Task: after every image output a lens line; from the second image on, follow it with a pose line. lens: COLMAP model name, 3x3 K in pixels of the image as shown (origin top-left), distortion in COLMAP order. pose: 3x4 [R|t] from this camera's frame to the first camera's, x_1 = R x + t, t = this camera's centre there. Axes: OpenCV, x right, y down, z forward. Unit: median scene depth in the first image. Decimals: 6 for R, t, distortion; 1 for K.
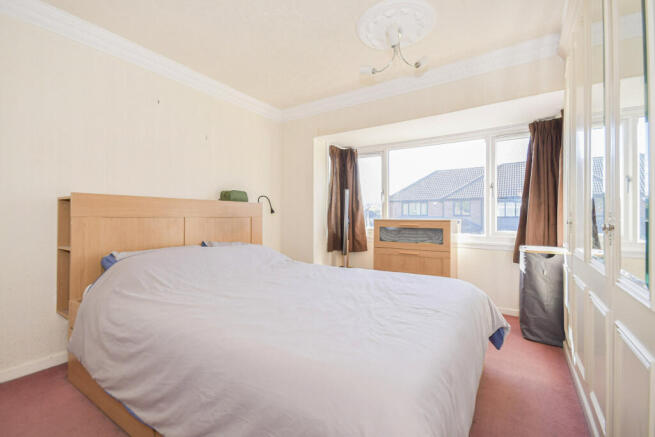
lens RADIAL K [[291.0, 0, 325.7], [0, 291.0, 207.3], [0, 0, 1]] dist [0.000989, 0.000095]
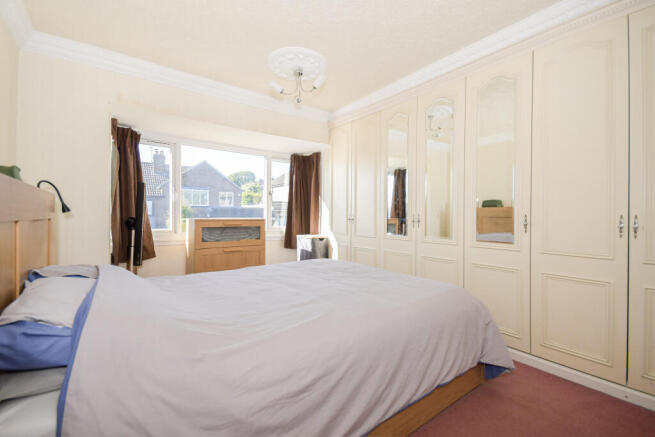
lens RADIAL K [[282.0, 0, 327.5], [0, 282.0, 218.5], [0, 0, 1]] dist [0.000184, 0.000009]
pose [[0.331730, -0.009180, 0.943330, -0.585481], [-0.024714, 0.999525, 0.018418, 0.011402], [-0.943051, -0.029424, 0.331346, 0.322740]]
